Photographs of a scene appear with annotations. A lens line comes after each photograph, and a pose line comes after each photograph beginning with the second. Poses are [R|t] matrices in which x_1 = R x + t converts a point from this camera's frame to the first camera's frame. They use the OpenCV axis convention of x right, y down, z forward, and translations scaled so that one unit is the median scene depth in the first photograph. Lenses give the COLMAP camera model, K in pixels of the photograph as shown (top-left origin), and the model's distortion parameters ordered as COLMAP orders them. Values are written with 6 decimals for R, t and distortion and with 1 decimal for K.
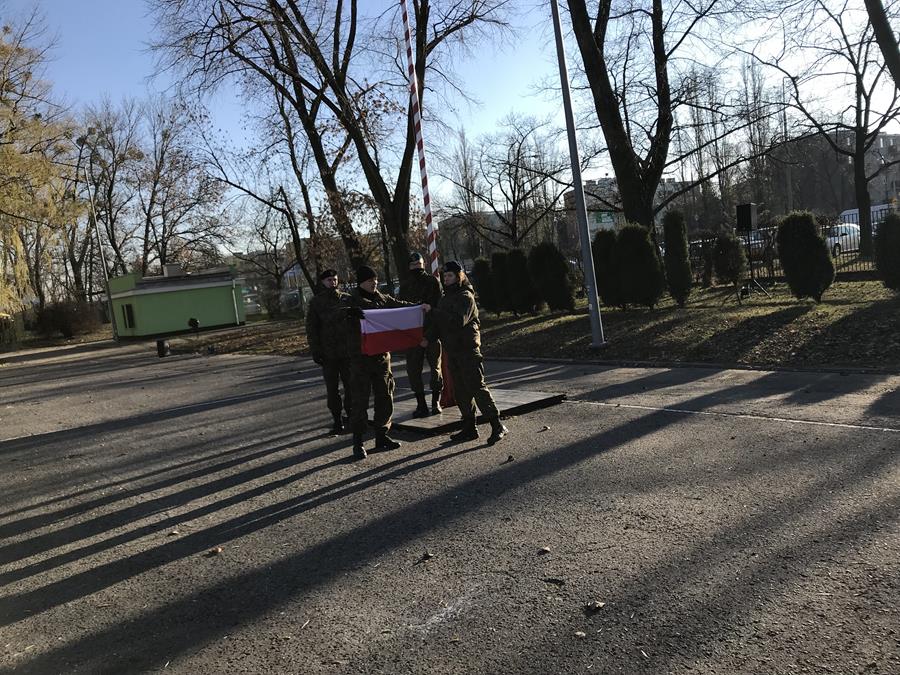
lens RADIAL K [[741.5, 0, 449.7], [0, 741.5, 339.5], [0, 0, 1]] dist [0.032786, -0.044229]
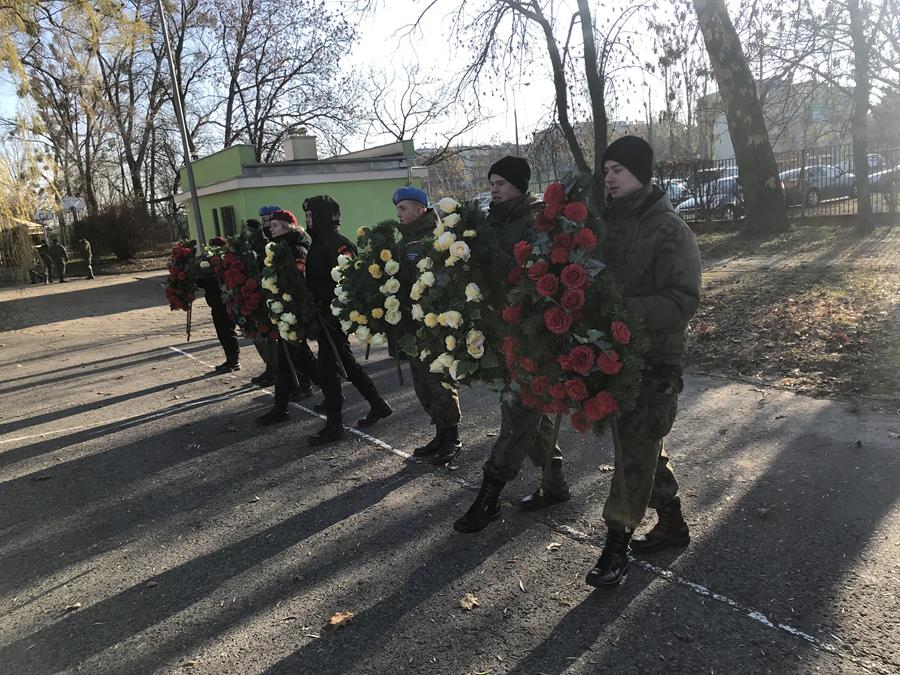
lens RADIAL K [[741.5, 0, 450.0], [0, 741.5, 335.7], [0, 0, 1]] dist [0.032786, -0.044229]
pose [[0.997087, 0.036166, -0.067151, -0.136376], [-0.029829, 0.995211, 0.093088, -0.006623], [0.070196, -0.090813, 0.993391, 0.280436]]
